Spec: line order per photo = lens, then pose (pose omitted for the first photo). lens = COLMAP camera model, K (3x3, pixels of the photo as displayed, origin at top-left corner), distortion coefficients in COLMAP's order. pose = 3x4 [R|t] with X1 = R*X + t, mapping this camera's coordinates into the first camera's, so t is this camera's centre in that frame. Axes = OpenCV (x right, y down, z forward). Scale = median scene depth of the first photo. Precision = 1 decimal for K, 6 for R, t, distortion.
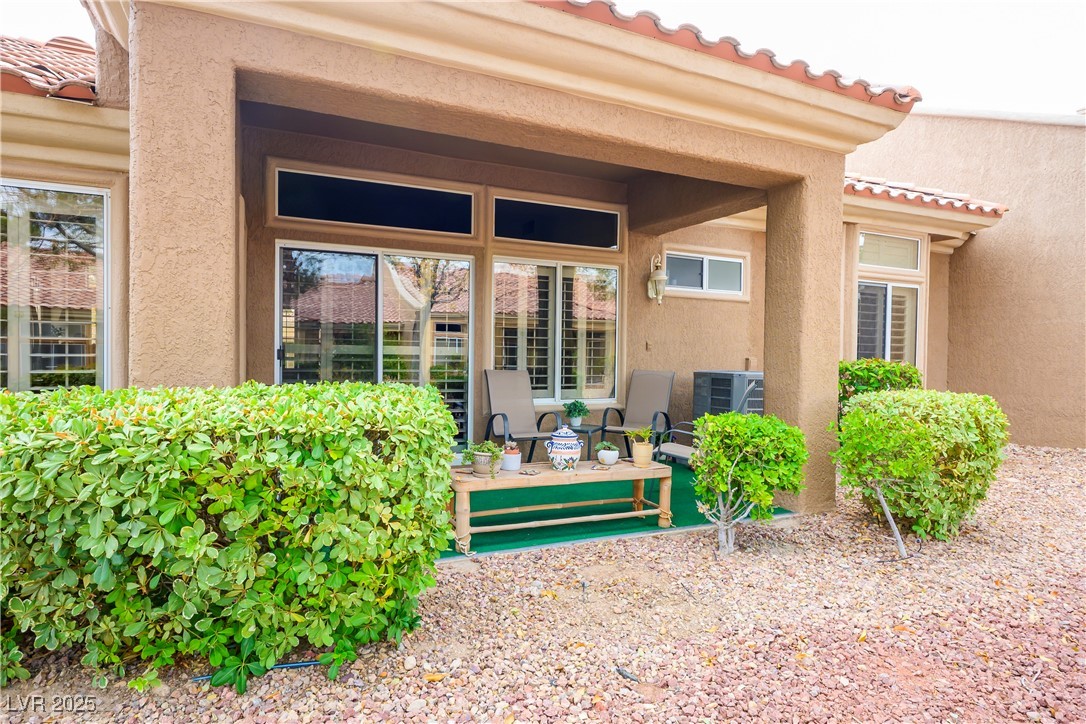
lens RADIAL K [[599.8, 0, 543.0], [0, 599.8, 362.0], [0, 0, 1]] dist [0.000918, -0.000779]
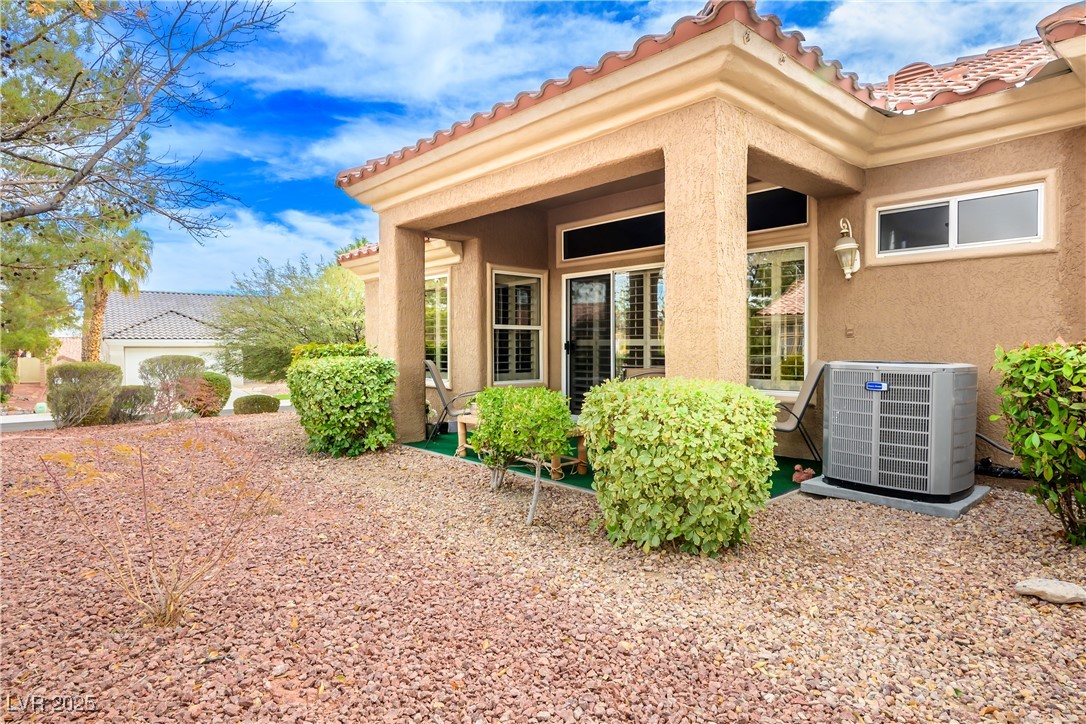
lens RADIAL K [[622.1, 0, 543.0], [0, 622.1, 362.0], [0, 0, 1]] dist [-0.000725, -0.000390]
pose [[0.296009, 0.009069, -0.955142, 0.964202], [-0.007204, 0.999948, 0.007262, 0.013477], [0.955158, 0.004731, 0.296059, 0.395590]]
